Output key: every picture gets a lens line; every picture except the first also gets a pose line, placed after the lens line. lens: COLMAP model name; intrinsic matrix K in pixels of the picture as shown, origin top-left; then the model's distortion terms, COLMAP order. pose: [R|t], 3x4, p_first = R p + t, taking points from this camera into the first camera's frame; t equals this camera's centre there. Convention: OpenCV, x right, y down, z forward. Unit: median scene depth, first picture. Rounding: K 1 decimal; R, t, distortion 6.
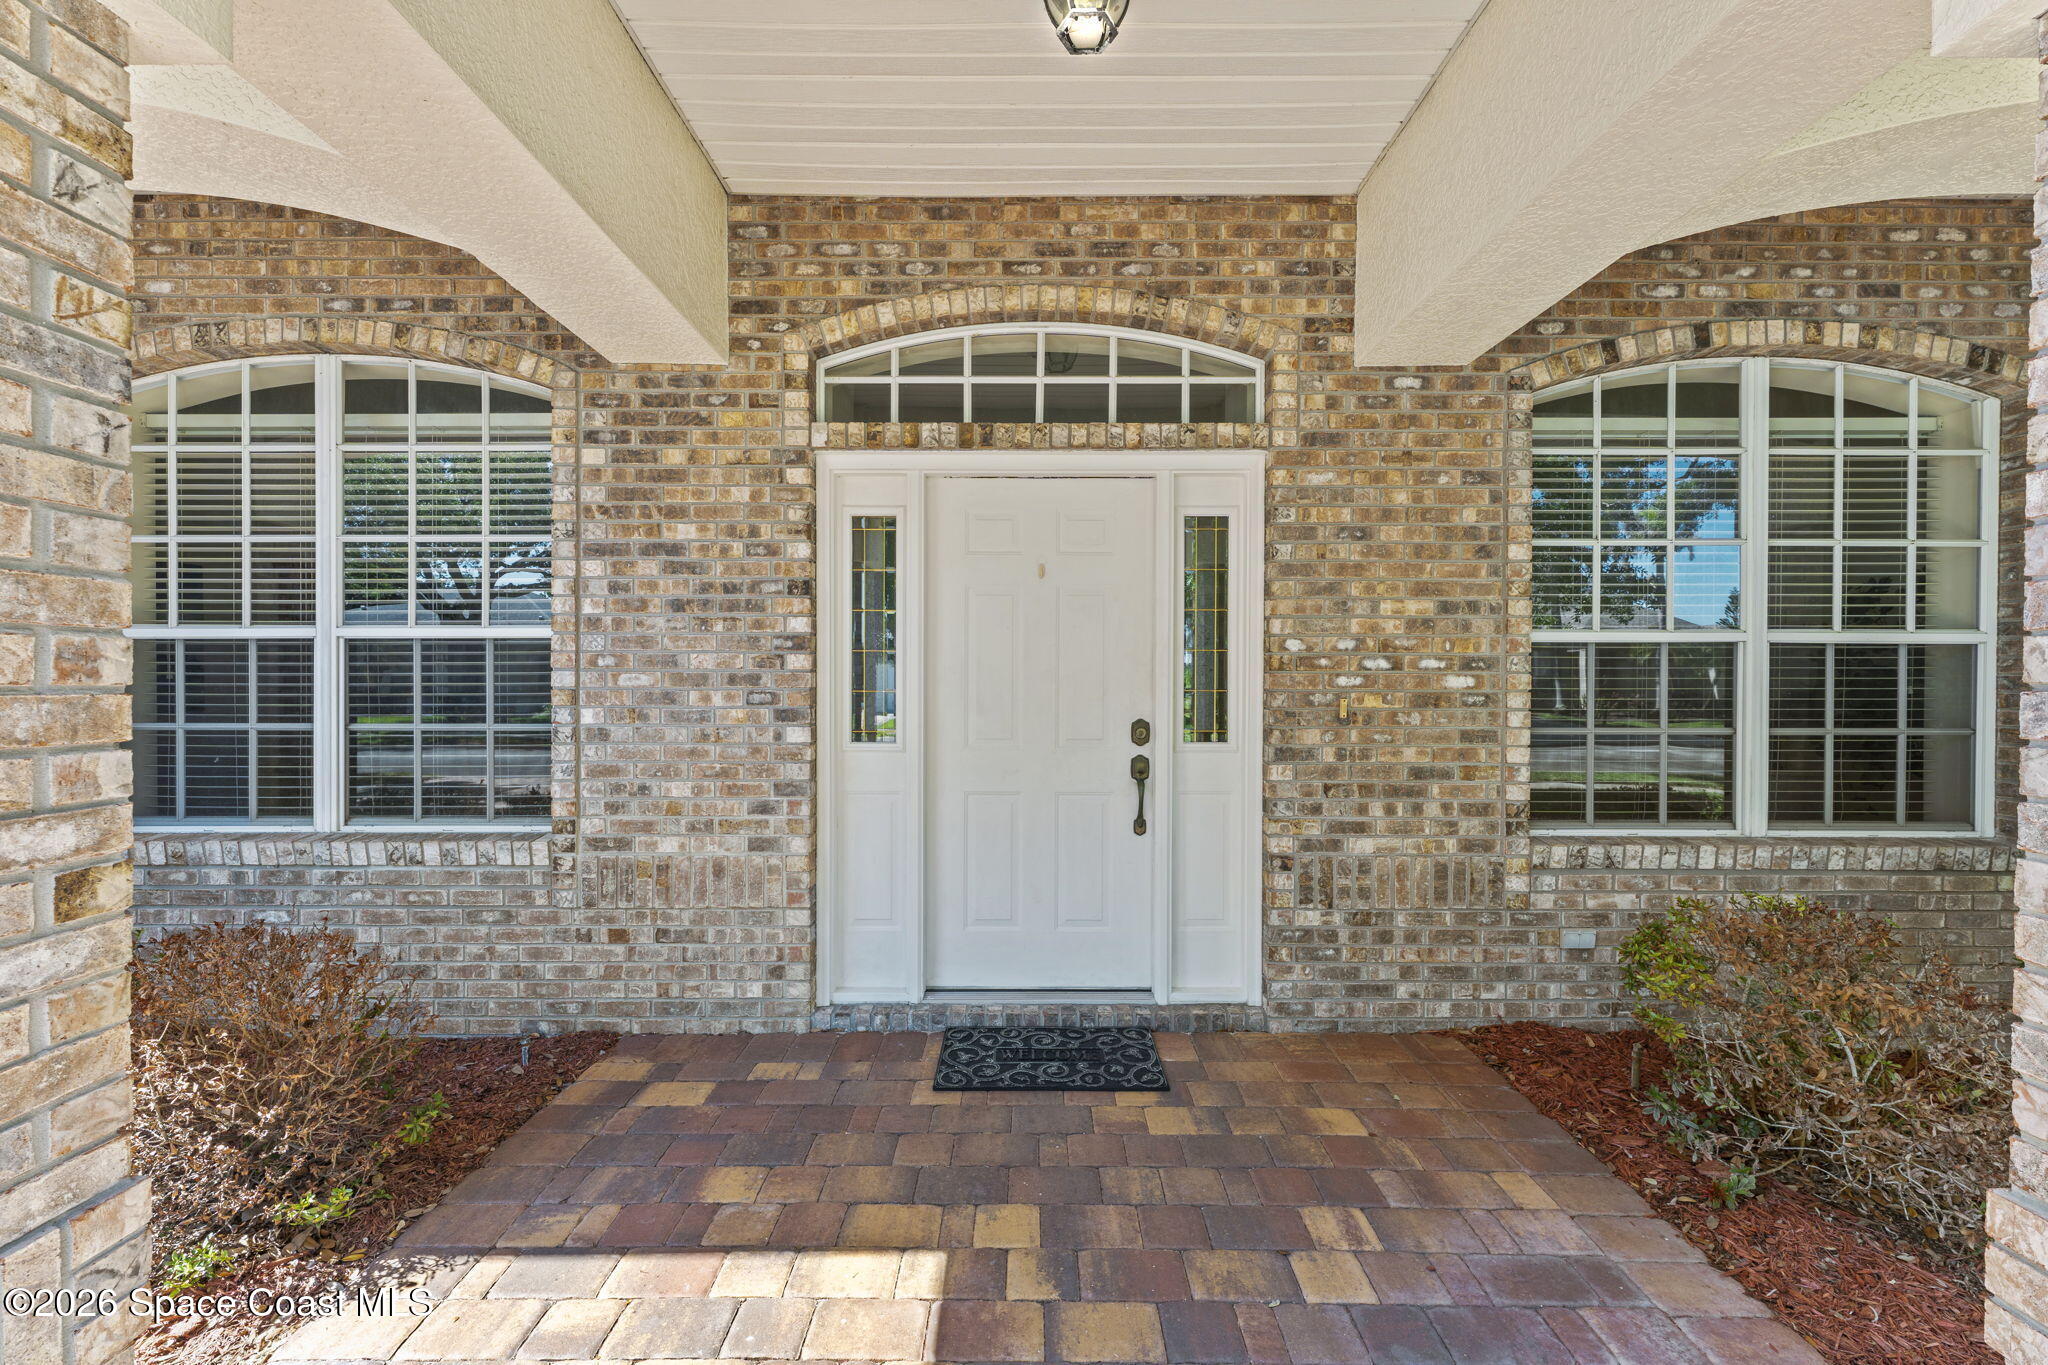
lens RADIAL K [[869.2, 0, 1031.6], [0, 869.2, 694.1], [0, 0, 1]] dist [0.001173, -0.000762]
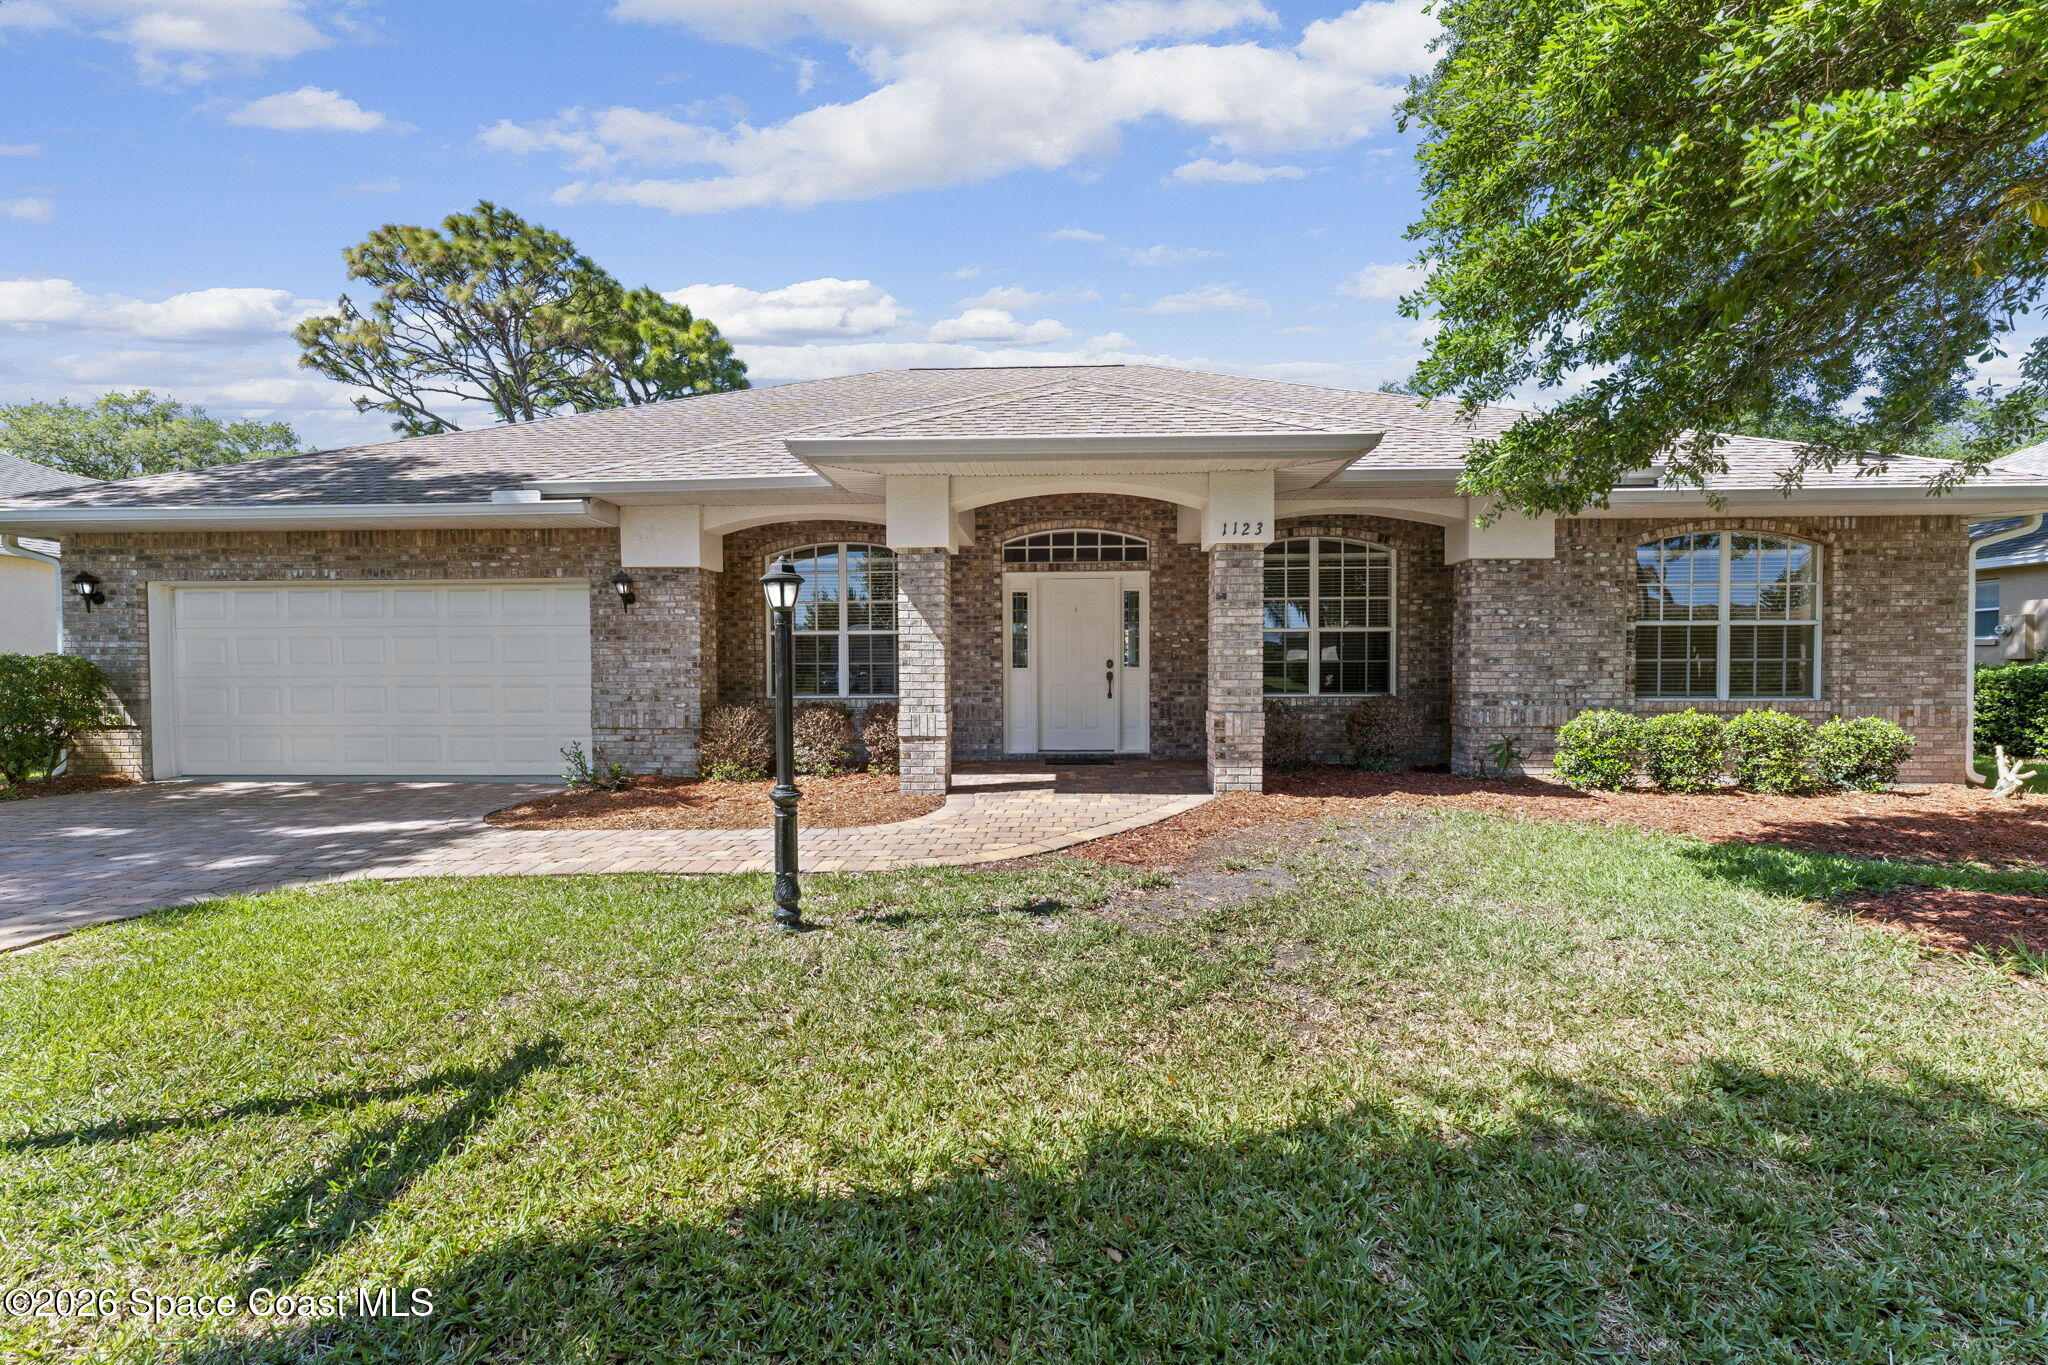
lens RADIAL K [[874.1, 0, 1028.9], [0, 874.1, 692.4], [0, 0, 1]] dist [0.001180, -0.000562]
pose [[0.999132, -0.006446, -0.041149, -0.030231], [0.007102, 0.999850, 0.015796, 0.098244], [0.041041, -0.016075, 0.999028, -2.123104]]
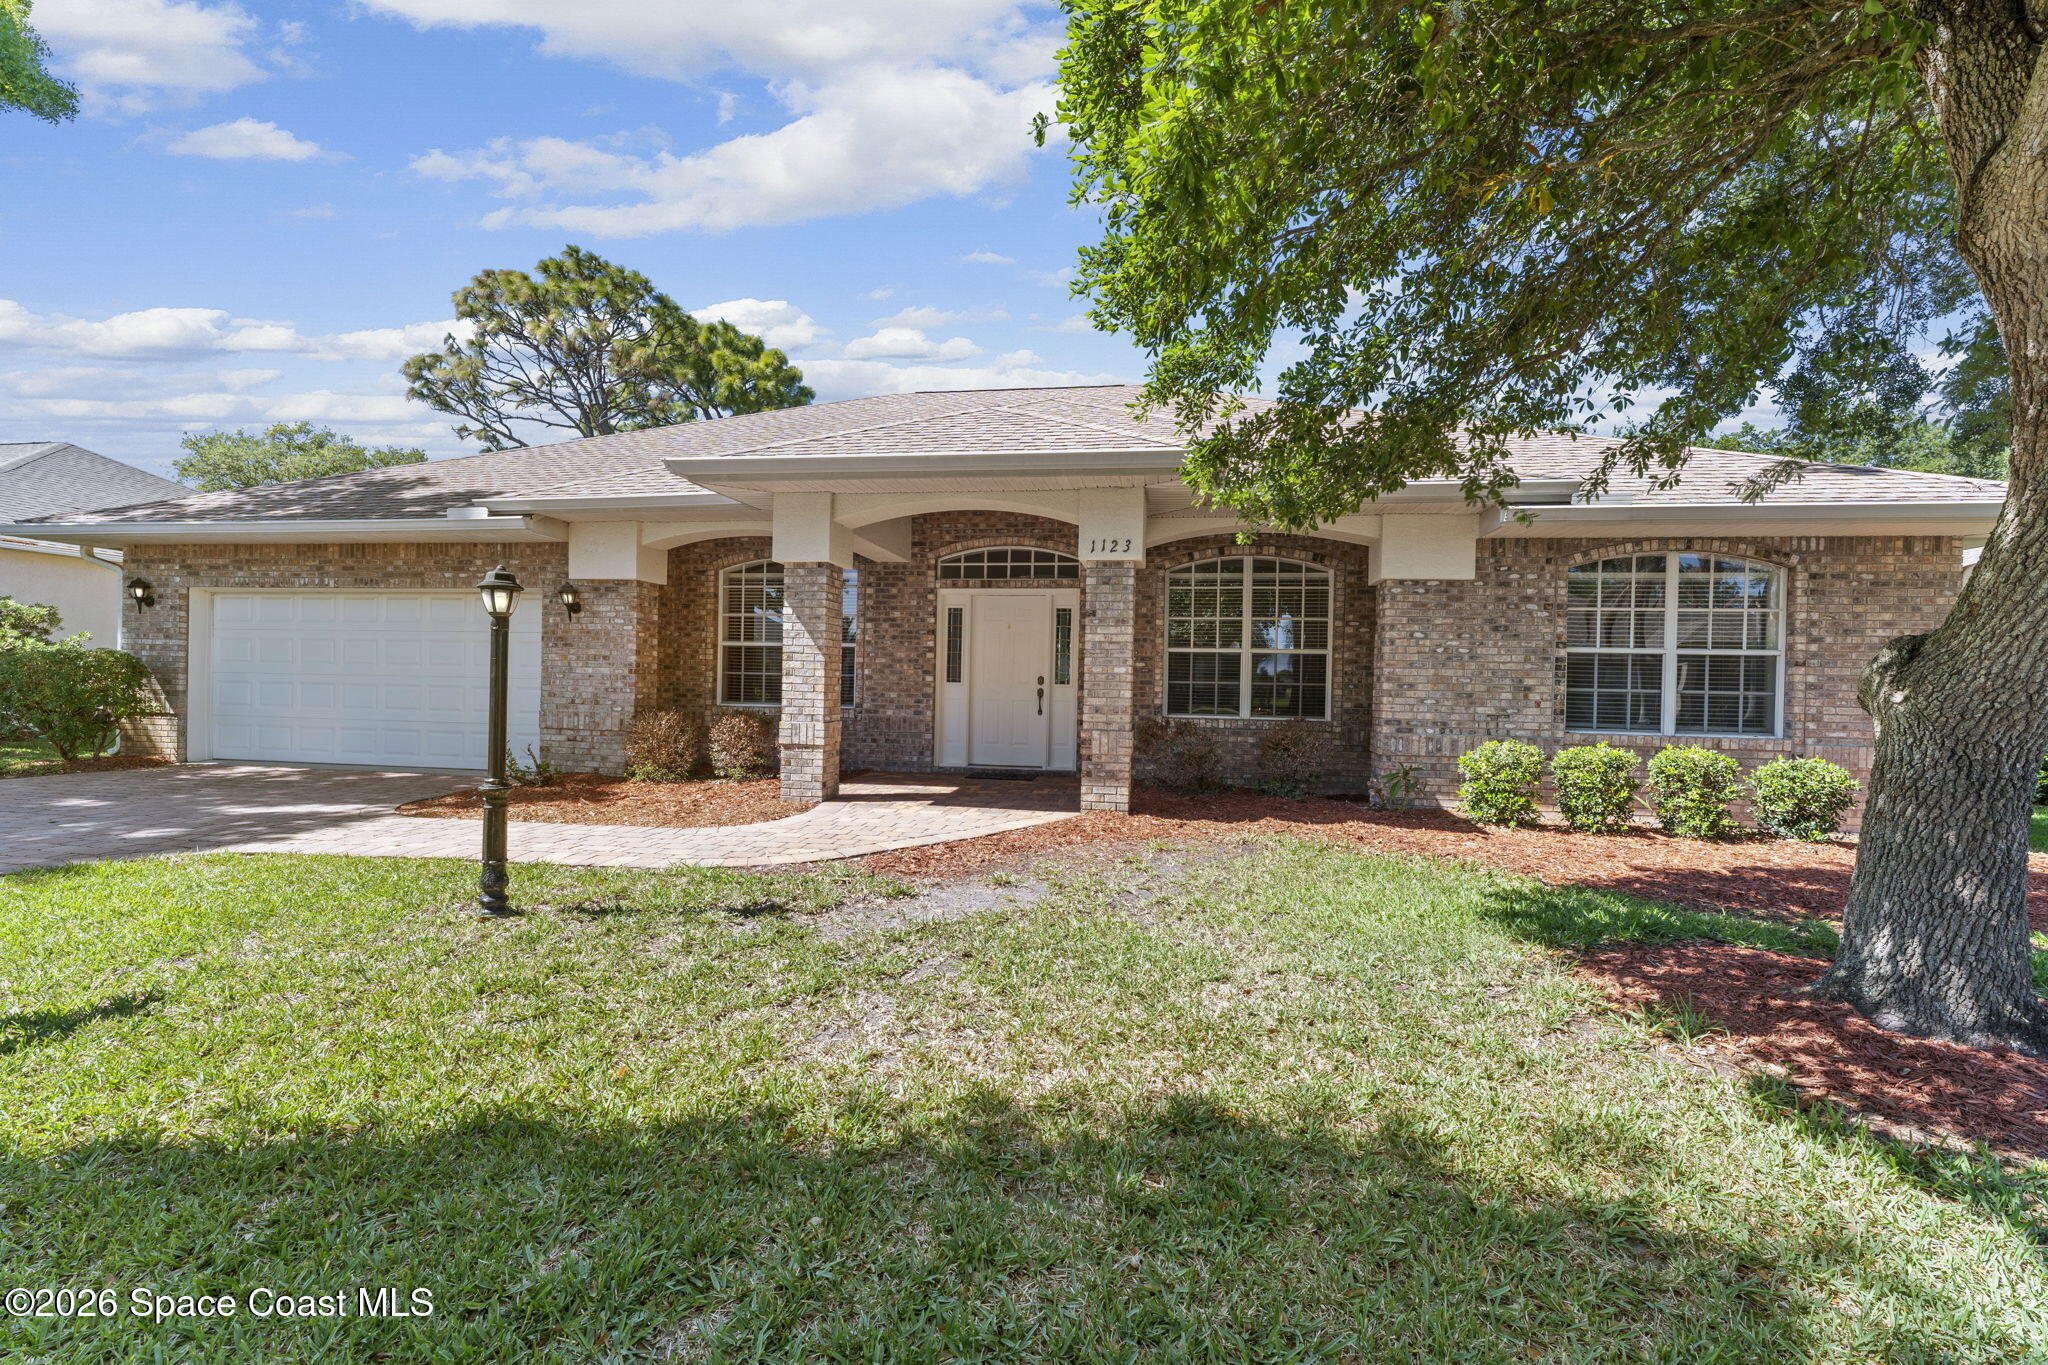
lens RADIAL K [[869.2, 0, 1031.6], [0, 869.2, 694.1], [0, 0, 1]] dist [0.001173, -0.000762]
pose [[0.986882, 0.018945, -0.160327, 0.608458], [-0.019730, 0.999800, -0.003306, 0.107299], [0.160232, 0.006426, 0.987058, -2.070287]]
